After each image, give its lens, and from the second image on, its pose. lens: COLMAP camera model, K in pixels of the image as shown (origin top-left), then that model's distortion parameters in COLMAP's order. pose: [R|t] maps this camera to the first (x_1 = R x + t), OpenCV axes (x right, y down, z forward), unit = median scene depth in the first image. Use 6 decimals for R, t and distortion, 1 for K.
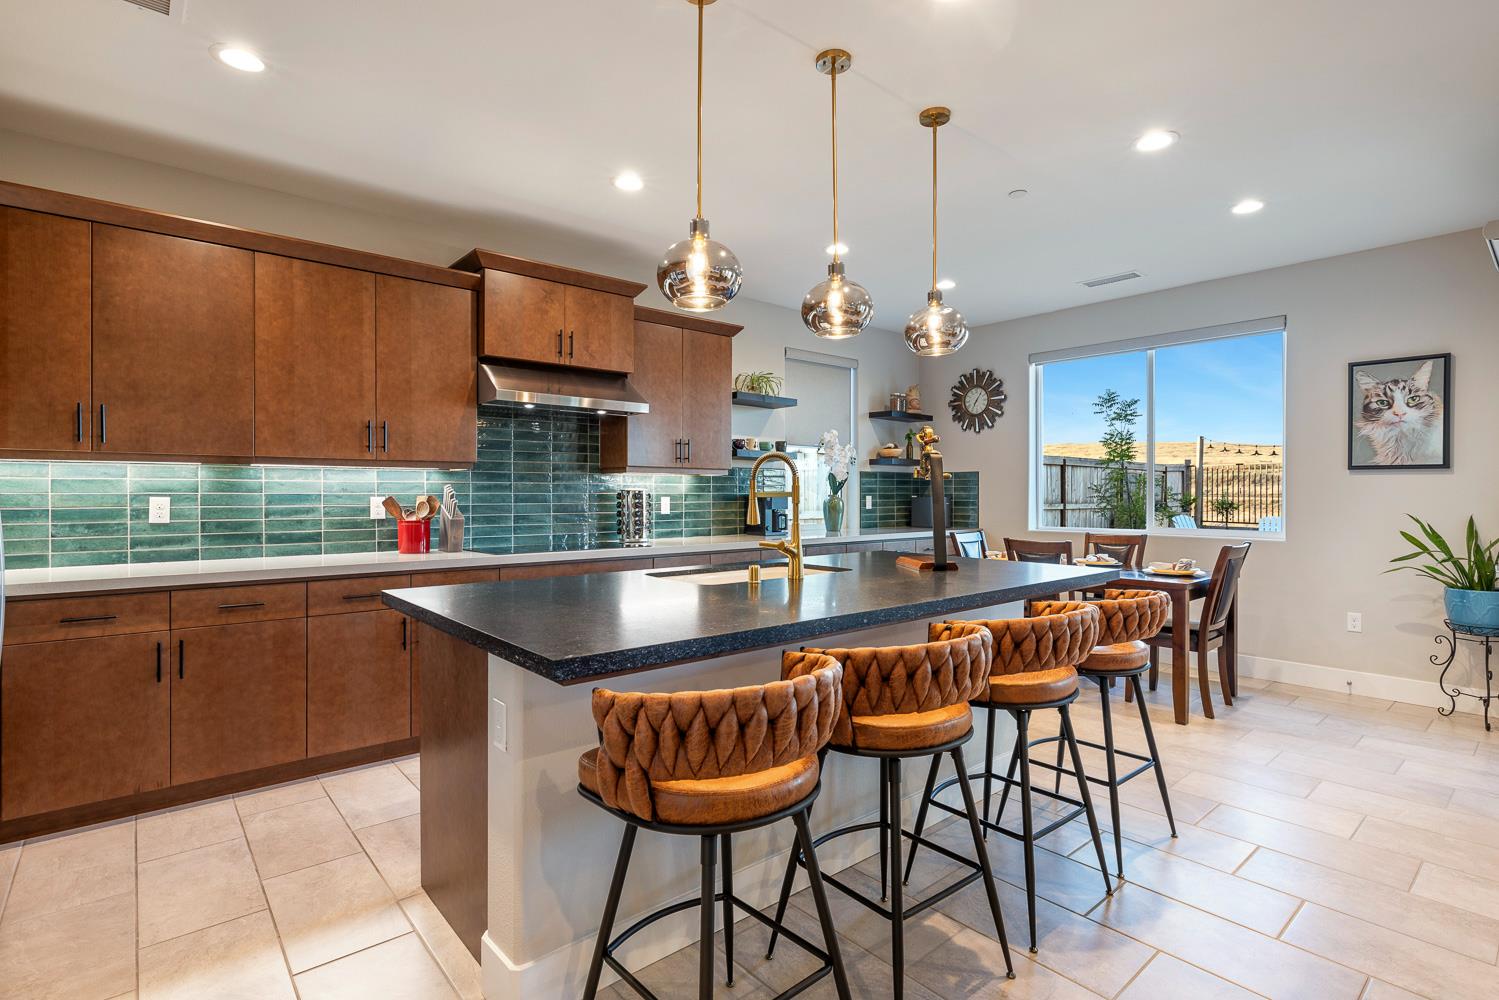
lens RADIAL K [[709.9, 0, 740.3], [0, 709.9, 497.5], [0, 0, 1]] dist [-0.005289, 0.003834]
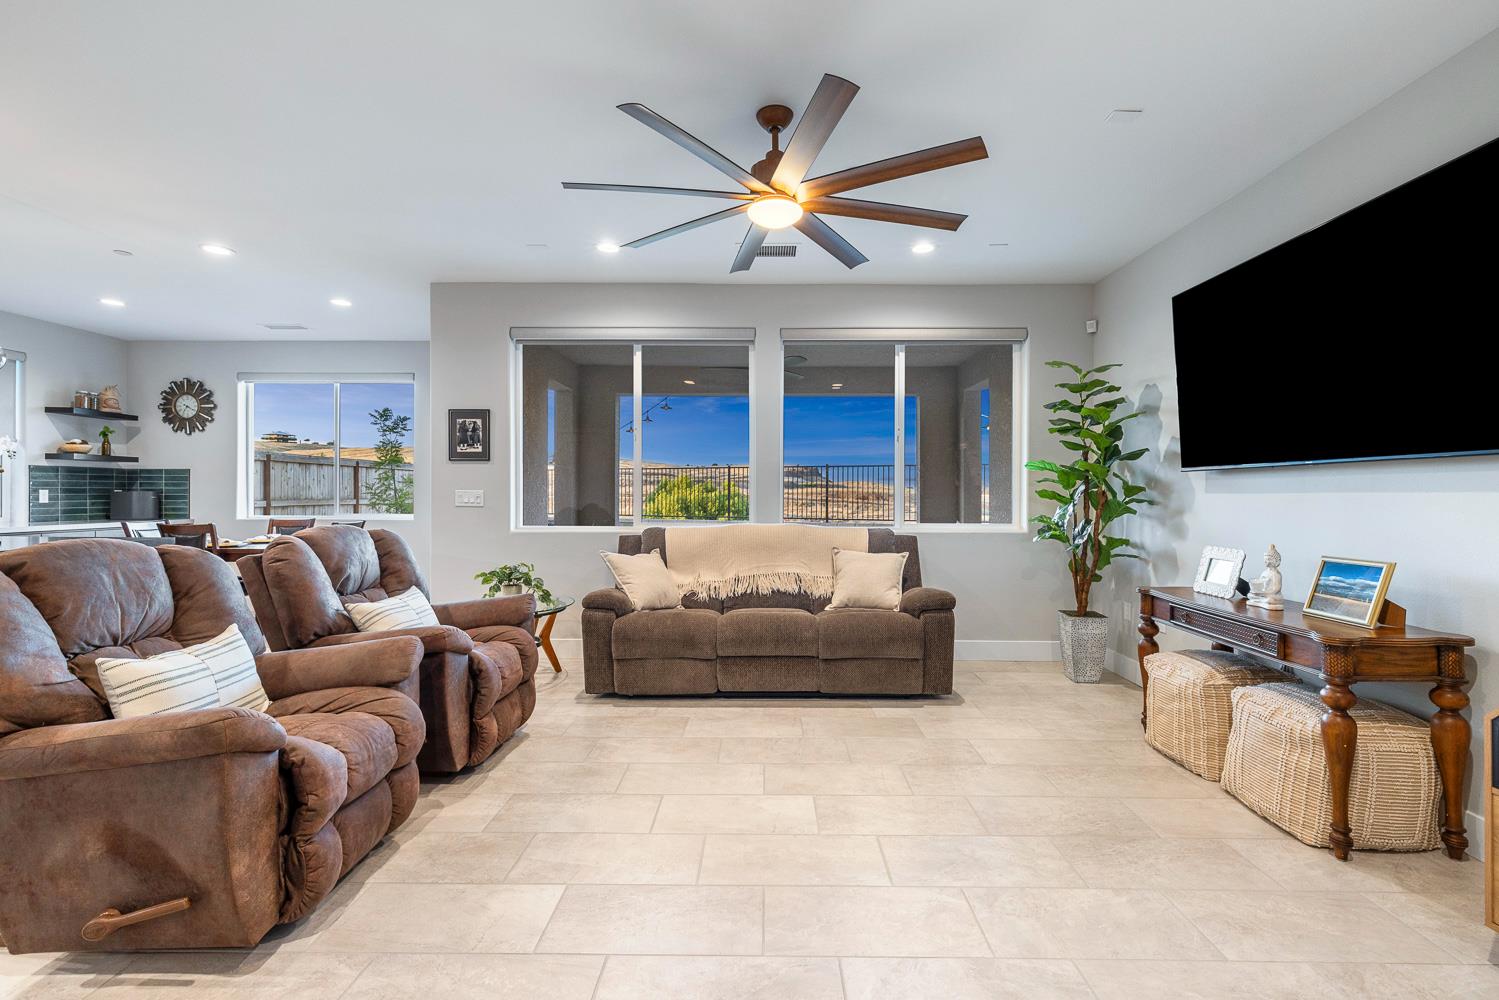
lens RADIAL K [[656.5, 0, 755.6], [0, 656.5, 493.0], [0, 0, 1]] dist [0.012711, -0.001930]
pose [[0.660303, 0.002479, 0.750995, 0.211884], [0.002255, 0.999984, -0.005283, 0.013264], [-0.750996, 0.005181, 0.660287, -0.553501]]
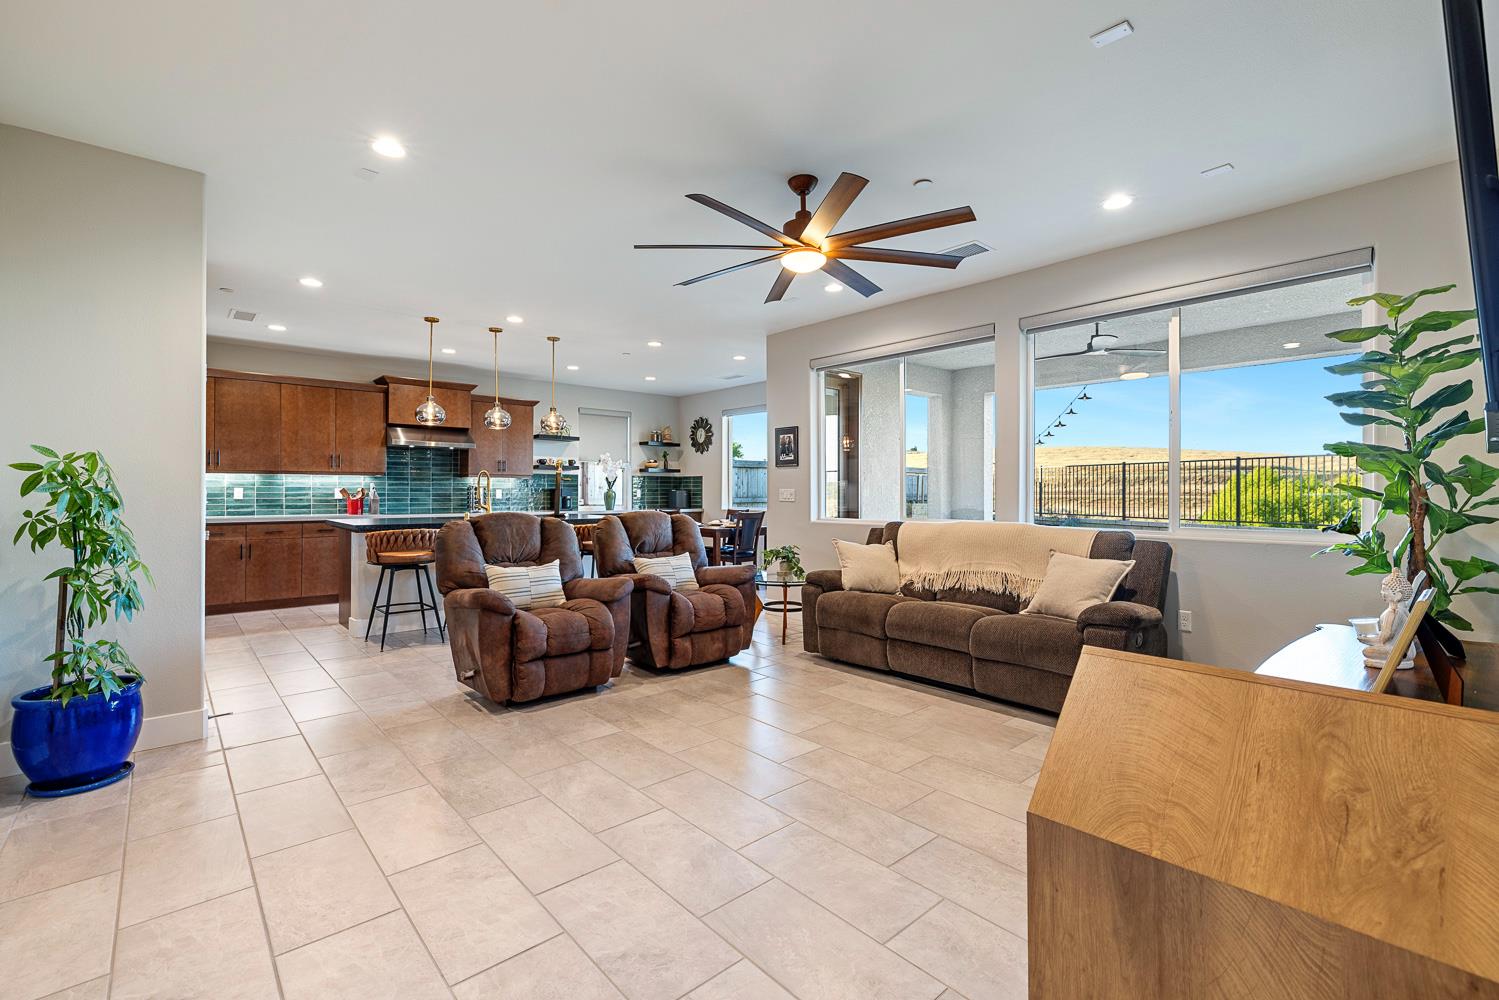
lens RADIAL K [[656.5, 0, 742.8], [0, 656.5, 488.2], [0, 0, 1]] dist [0.012711, -0.001930]
pose [[0.999871, 0.002028, 0.015937, 0.619060], [-0.001852, 0.999937, -0.011036, 0.016065], [-0.015959, 0.011005, 0.999812, -0.923446]]
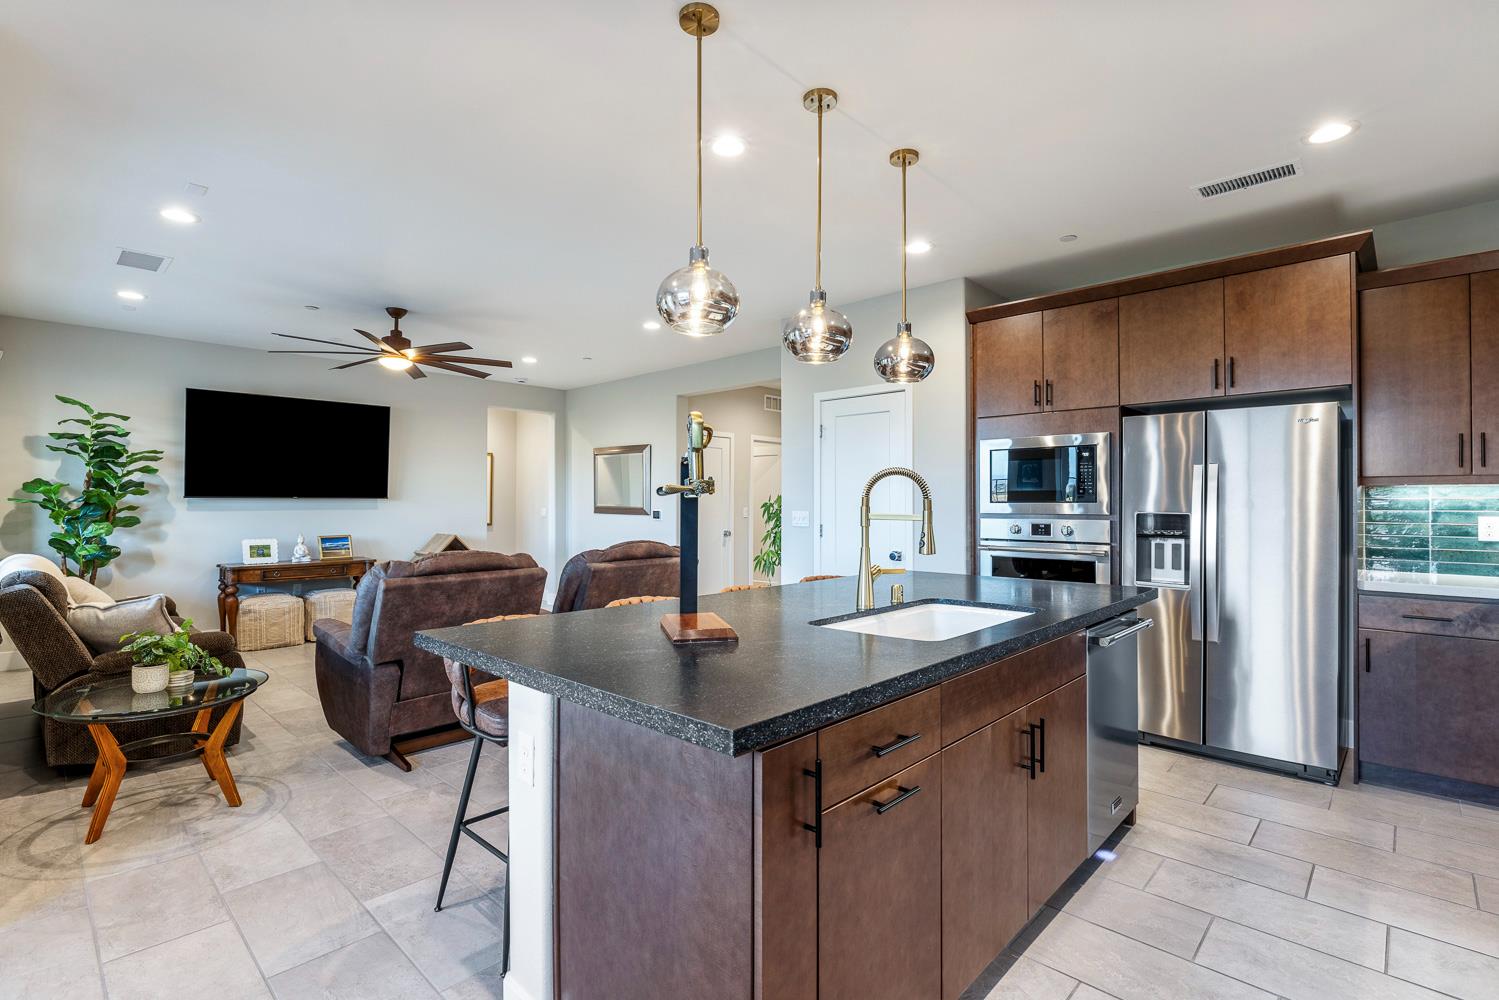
lens RADIAL K [[709.9, 0, 749.4], [0, 709.9, 498.5], [0, 0, 1]] dist [-0.005289, 0.003834]
pose [[-0.994888, -0.000649, -0.100978, 0.204164], [-0.000644, 1.000000, -0.000084, -0.017092], [0.100978, -0.000019, -0.994889, 1.173176]]
